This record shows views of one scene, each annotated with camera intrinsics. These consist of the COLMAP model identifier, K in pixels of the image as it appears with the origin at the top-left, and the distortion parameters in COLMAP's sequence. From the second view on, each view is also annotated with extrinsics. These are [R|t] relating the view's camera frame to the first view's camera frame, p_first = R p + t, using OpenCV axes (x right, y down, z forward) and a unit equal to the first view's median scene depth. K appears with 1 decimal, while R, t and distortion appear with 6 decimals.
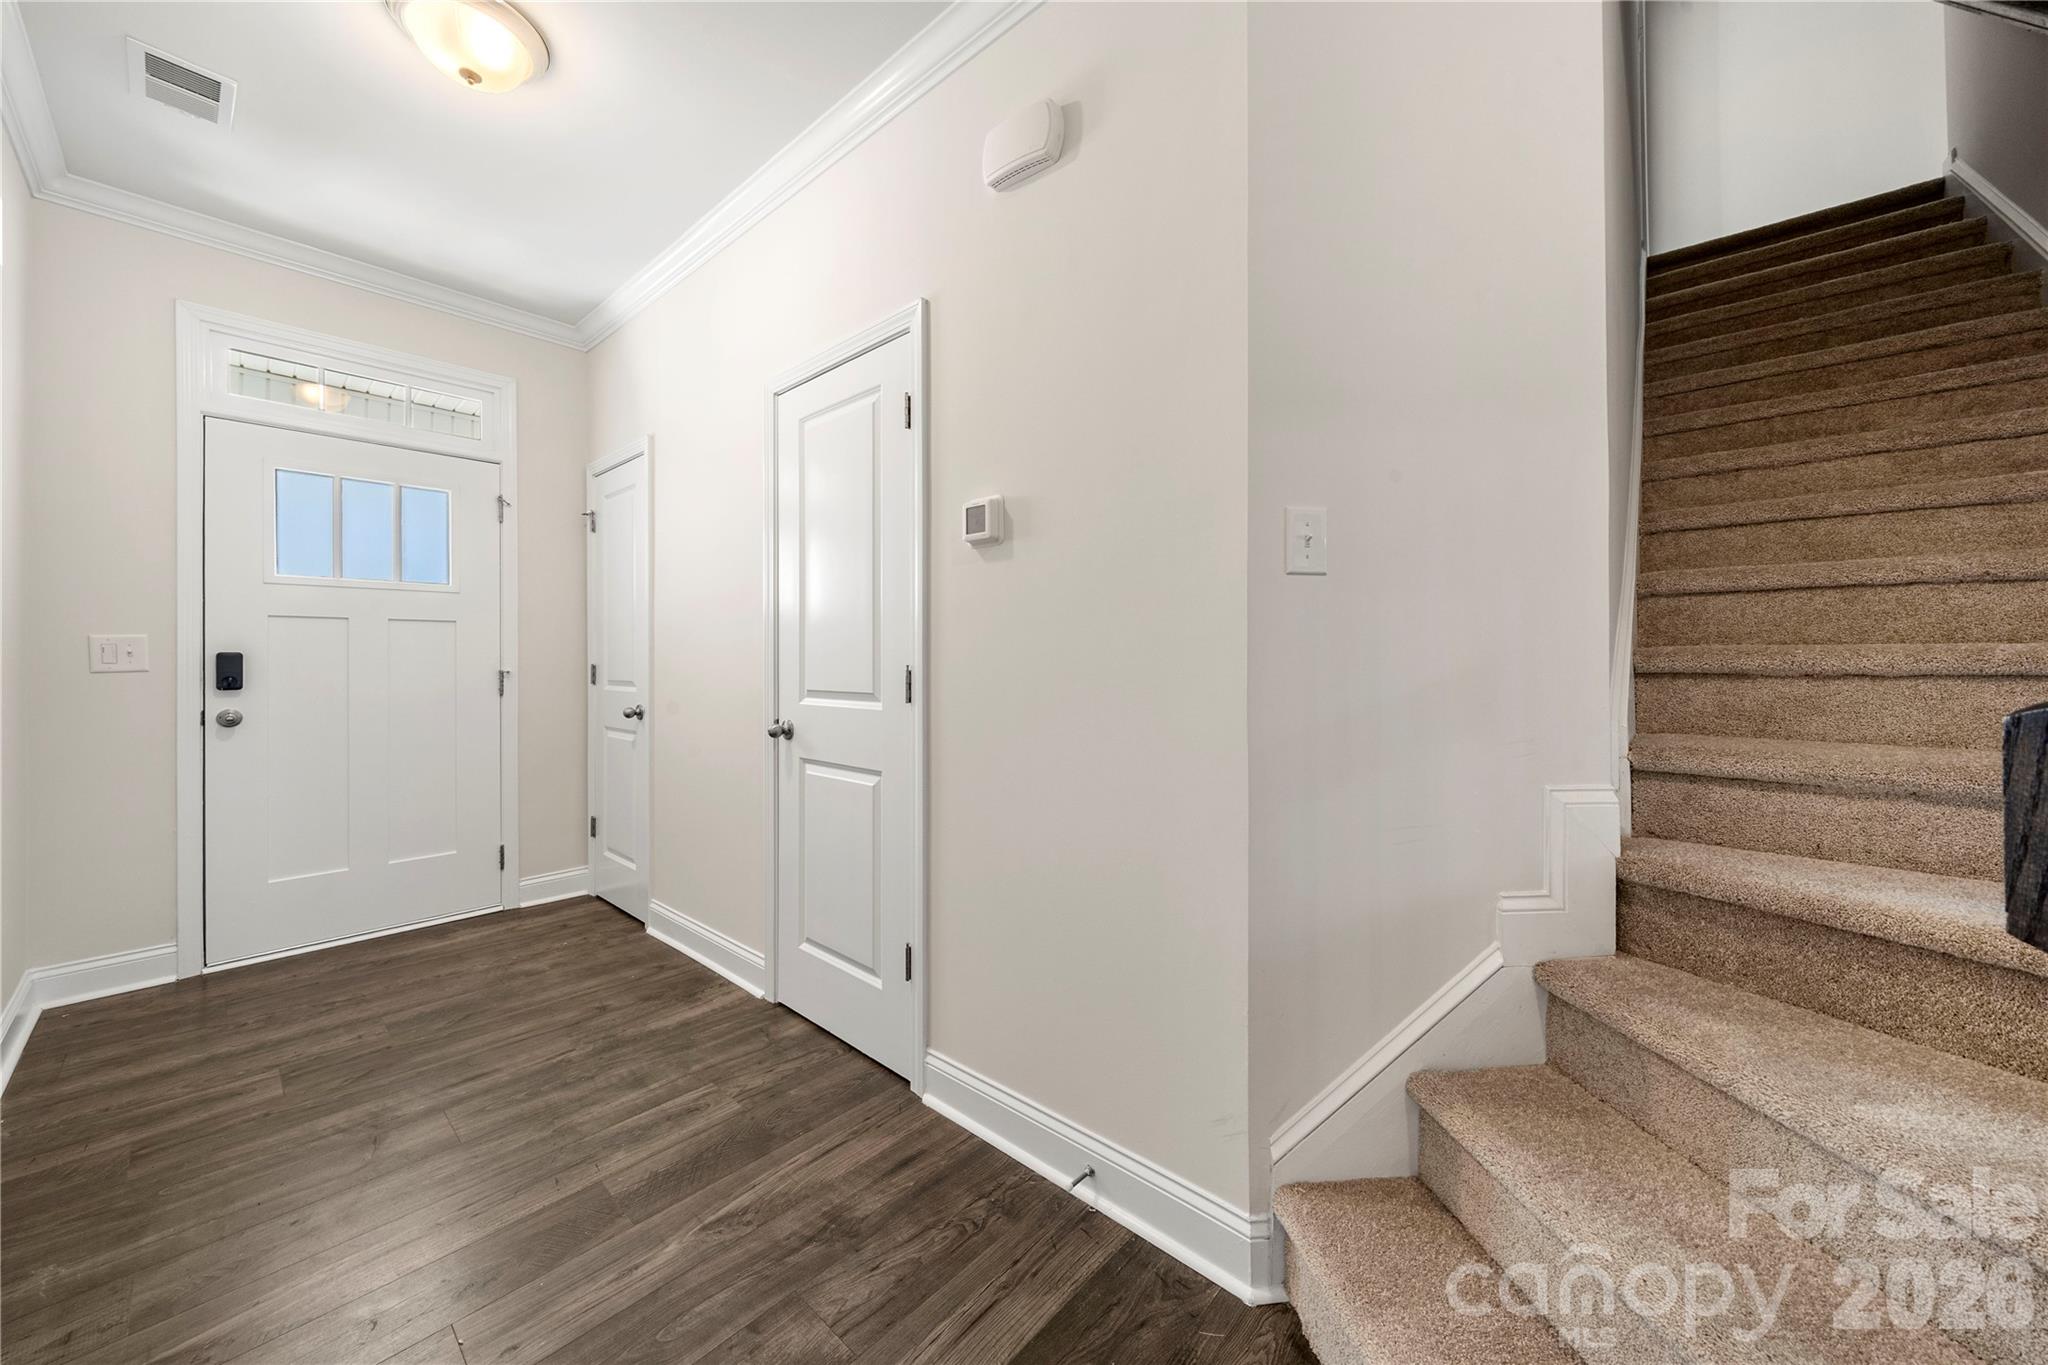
lens RADIAL K [[733.7, 0, 1013.7], [0, 733.7, 653.9], [0, 0, 1]] dist [-0.002960, 0.000418]
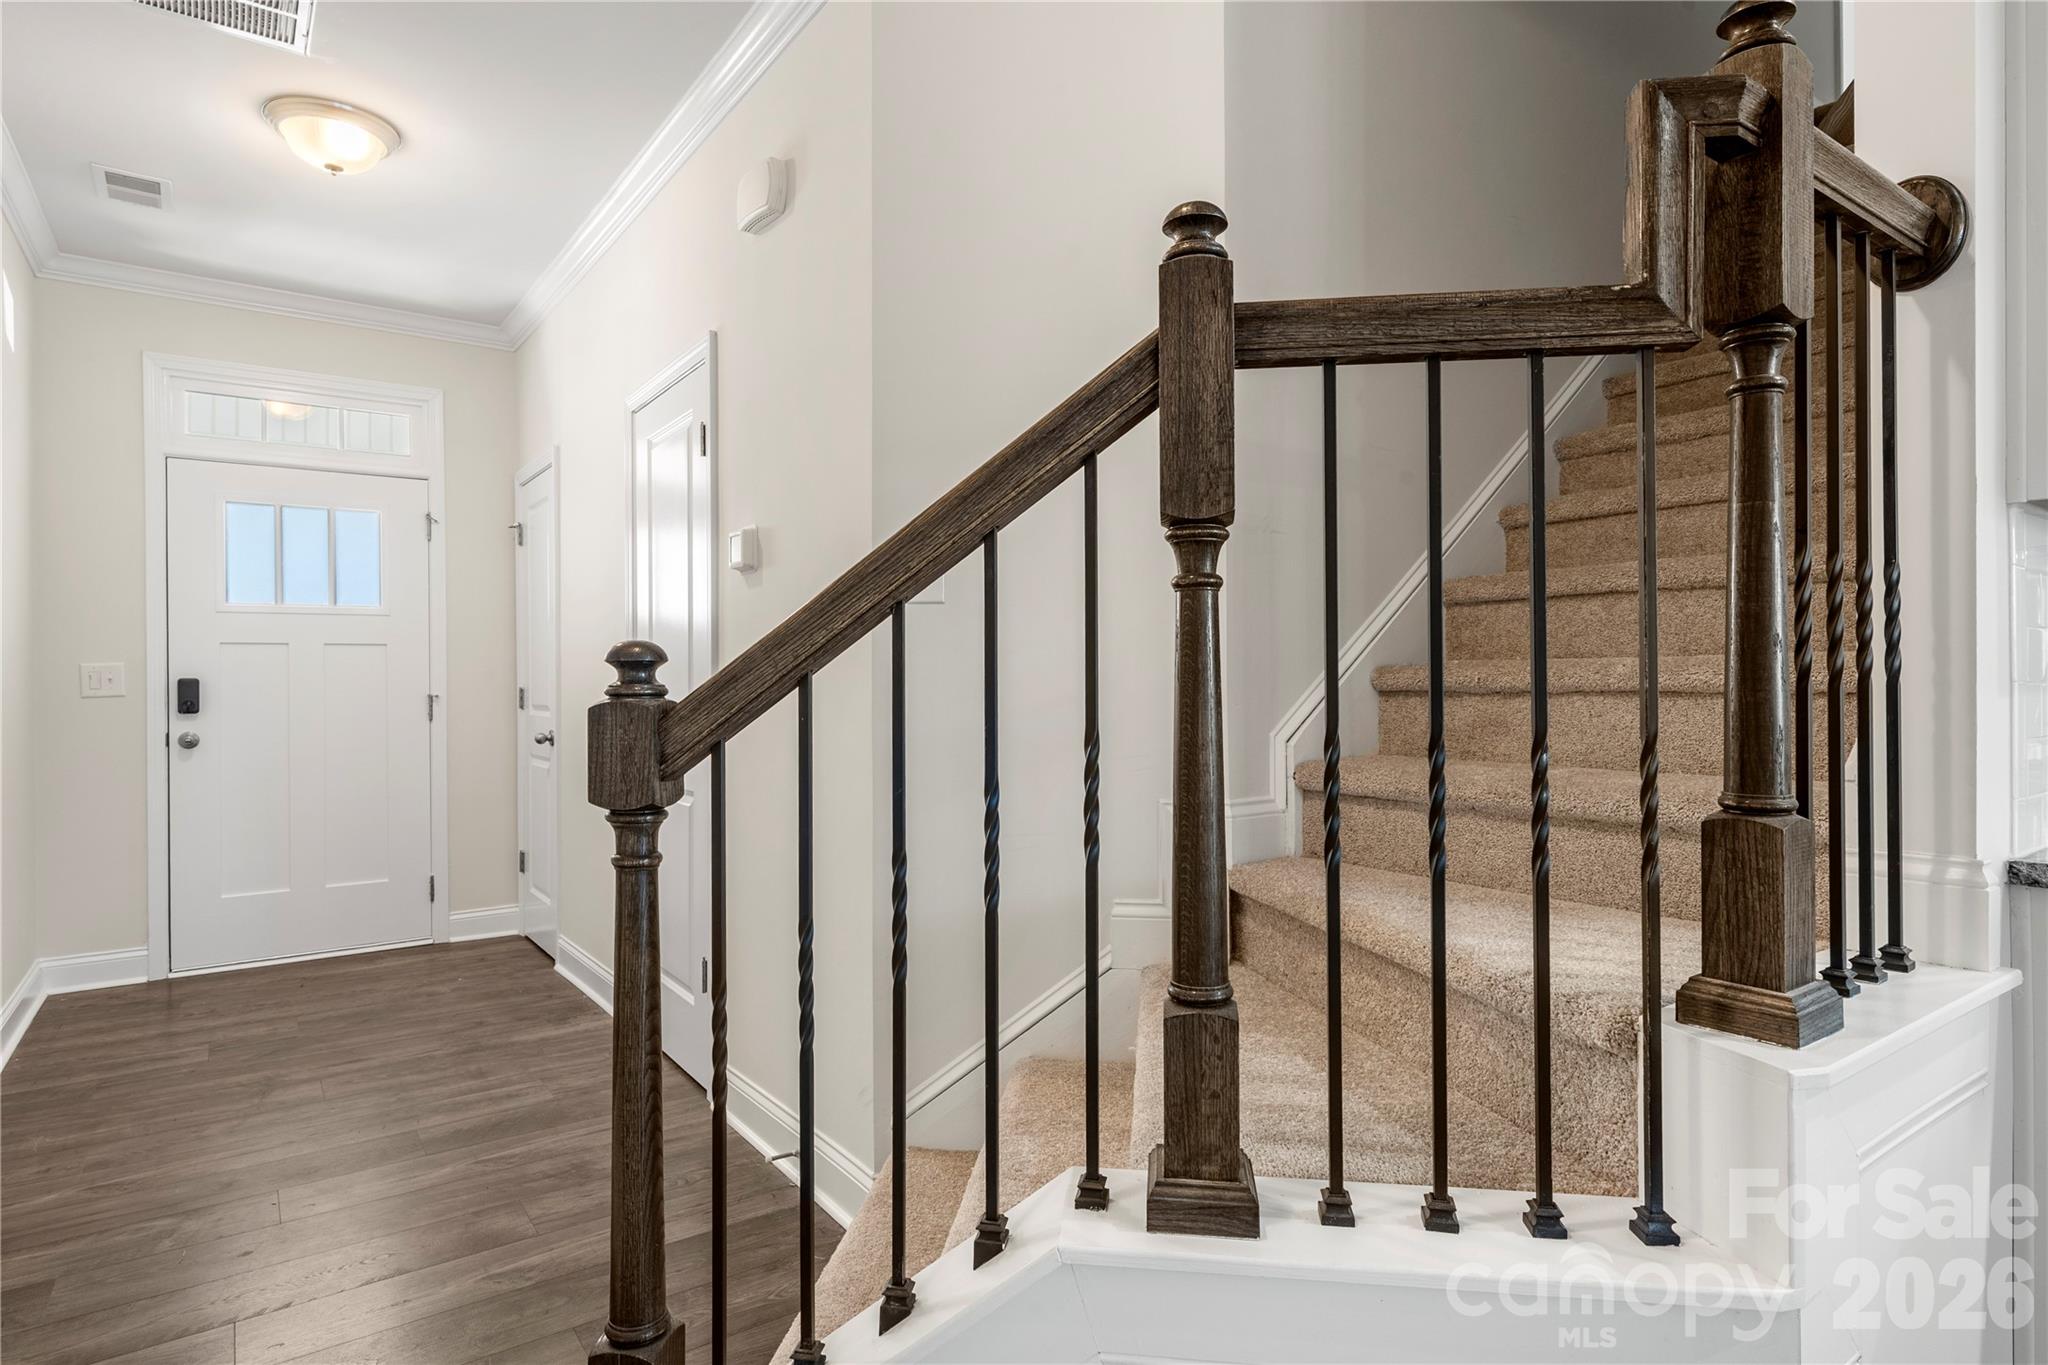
lens RADIAL K [[1111.7, 0, 1017.7], [0, 1111.7, 668.2], [0, 0, 1]] dist [0.006021, -0.001397]
pose [[0.974932, -0.009445, -0.222303, 0.531703], [0.009382, 0.999955, -0.001339, -0.003704], [0.222305, -0.000781, 0.974977, -0.357102]]
